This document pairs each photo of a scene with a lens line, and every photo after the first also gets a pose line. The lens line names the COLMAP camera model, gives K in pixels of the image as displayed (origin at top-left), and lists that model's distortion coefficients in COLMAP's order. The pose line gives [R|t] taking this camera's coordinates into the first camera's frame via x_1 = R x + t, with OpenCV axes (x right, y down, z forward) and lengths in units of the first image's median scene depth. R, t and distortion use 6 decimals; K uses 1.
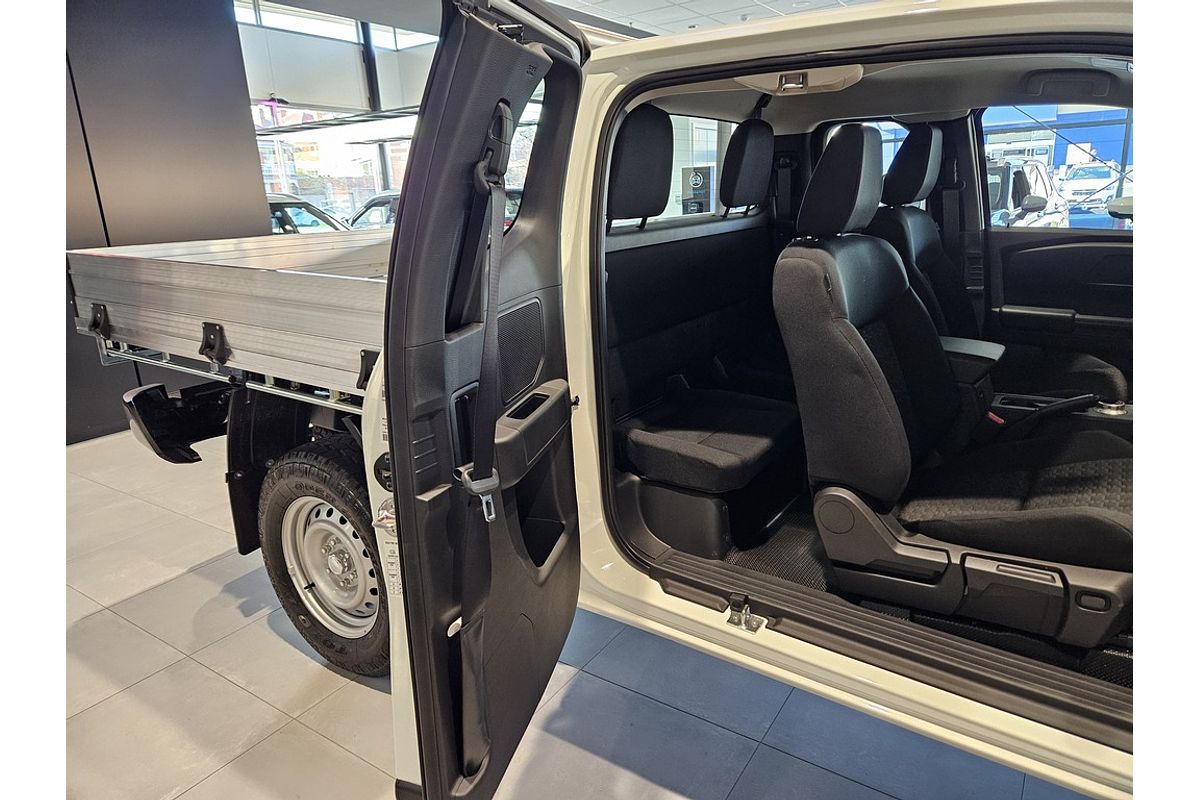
lens RADIAL K [[715.9, 0, 603.0], [0, 715.9, 394.5], [0, 0, 1]] dist [0.066136, -0.054335]
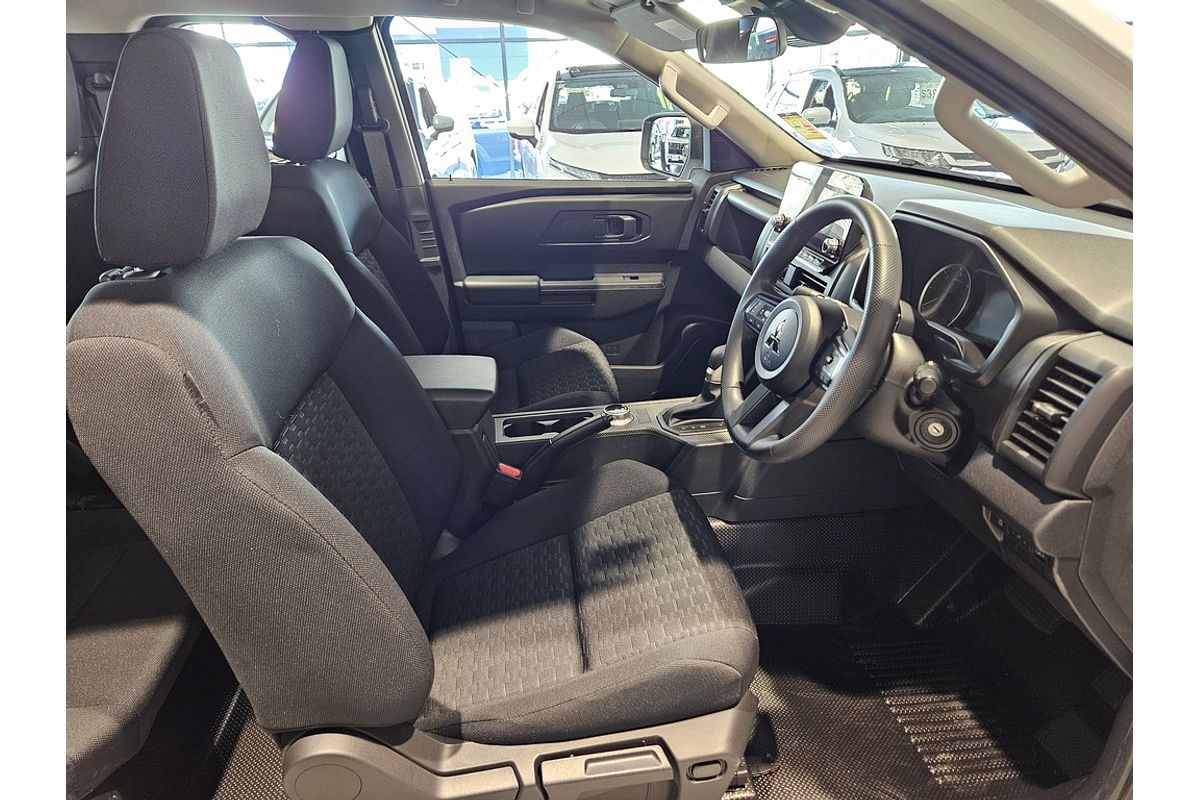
lens RADIAL K [[714.3, 0, 602.1], [0, 714.3, 398.3], [0, 0, 1]] dist [0.050956, -0.054723]
pose [[0.741409, -0.242932, 0.625537, 0.132786], [0.165291, 0.969563, 0.180628, -0.115929], [-0.650378, -0.030523, 0.758998, 0.296053]]
